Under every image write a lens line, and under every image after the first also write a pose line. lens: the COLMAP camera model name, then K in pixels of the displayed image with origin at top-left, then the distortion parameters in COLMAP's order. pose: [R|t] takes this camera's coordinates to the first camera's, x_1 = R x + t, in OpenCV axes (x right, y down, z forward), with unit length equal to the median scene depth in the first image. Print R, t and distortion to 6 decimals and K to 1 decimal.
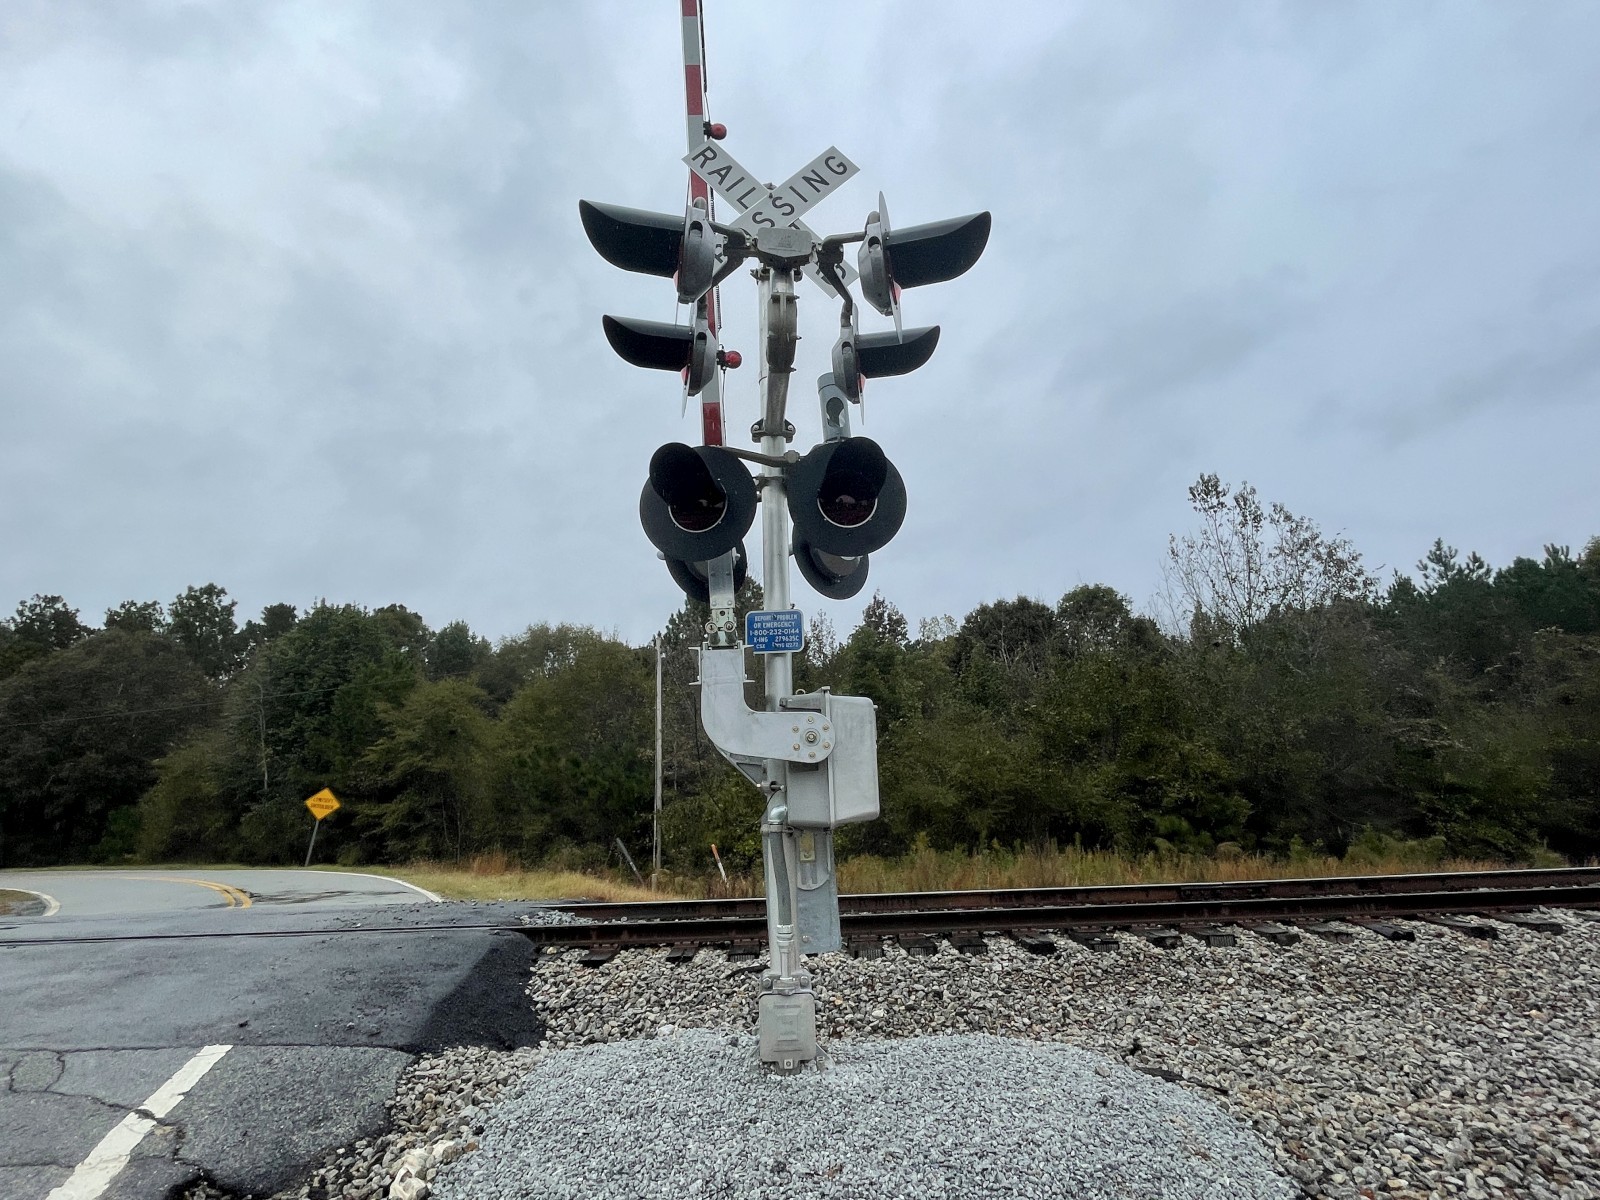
lens RADIAL K [[792.2, 0, 802.9], [0, 792.2, 599.6], [0, 0, 1]] dist [-0.002907, -0.000256]
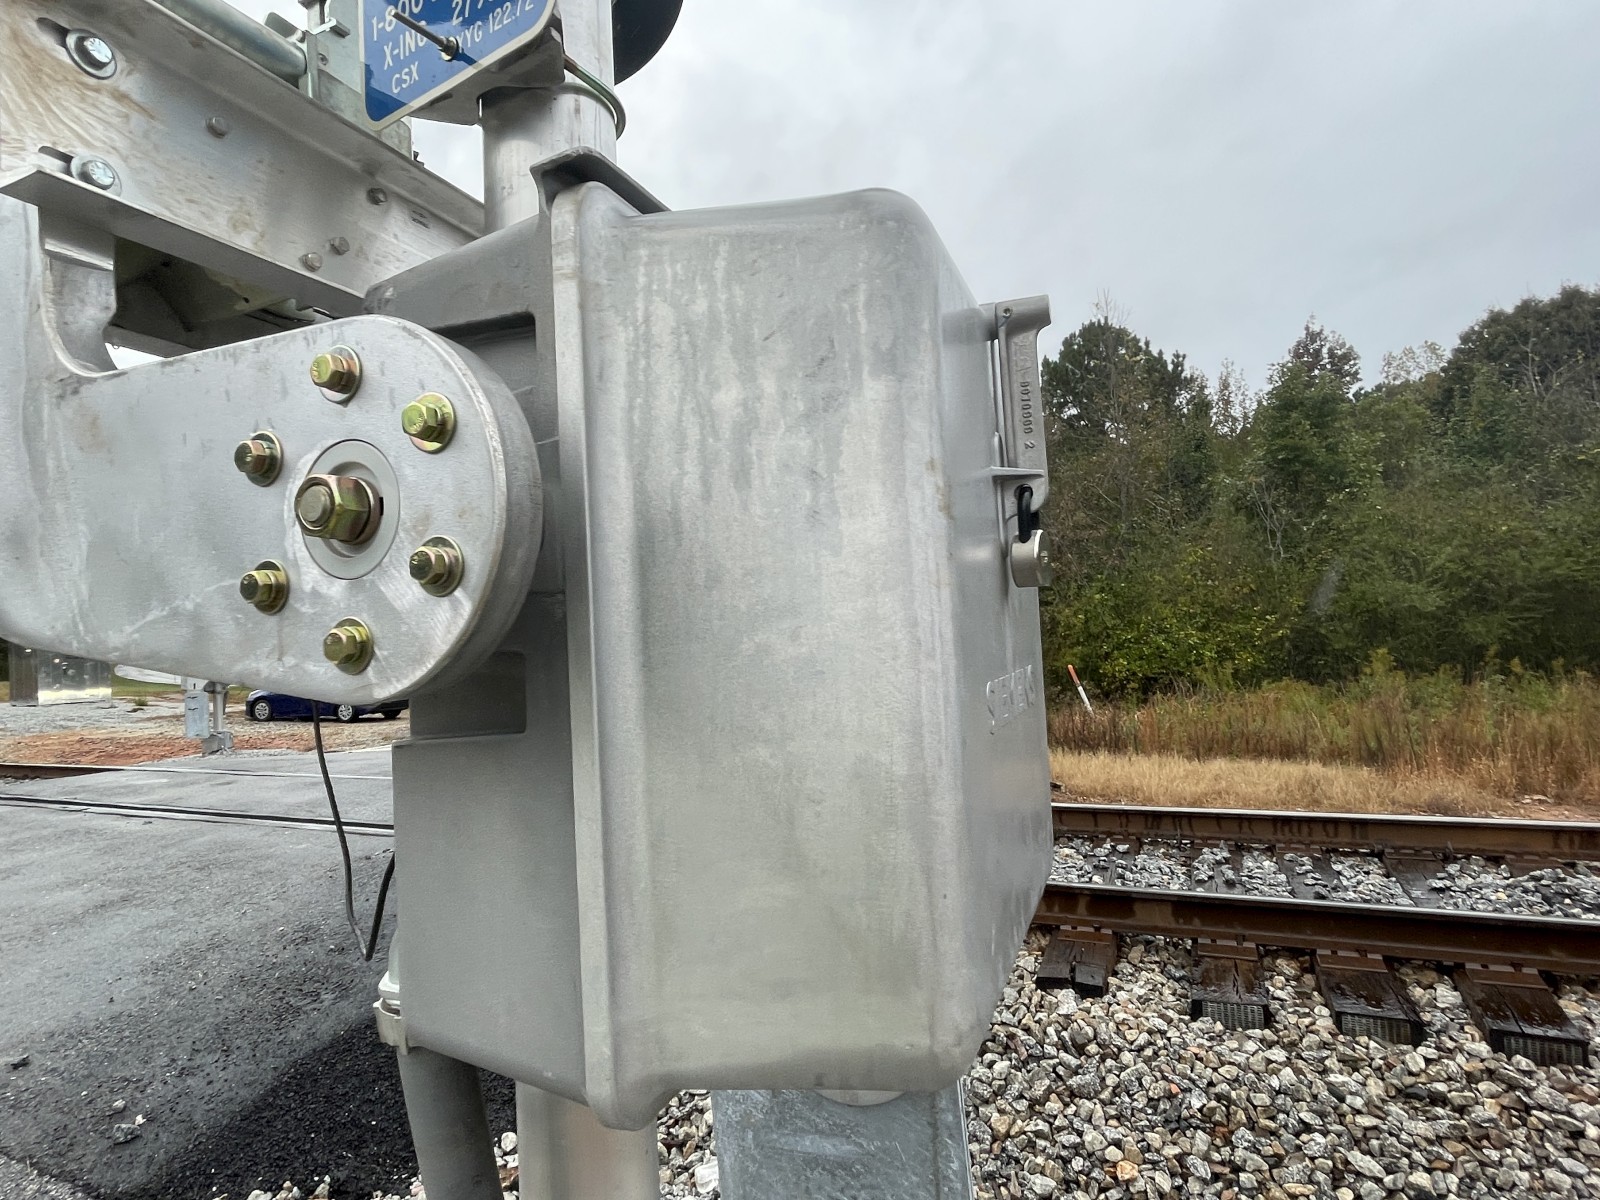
lens RADIAL K [[867.9, 0, 800.0], [0, 867.9, 600.0], [0, 0, 1]] dist [0.002318, -0.000508]
pose [[0.901599, -0.031076, -0.431455, 0.018777], [0.133782, 0.968549, 0.209799, 0.022844], [0.411365, -0.246876, 0.877400, 0.122635]]
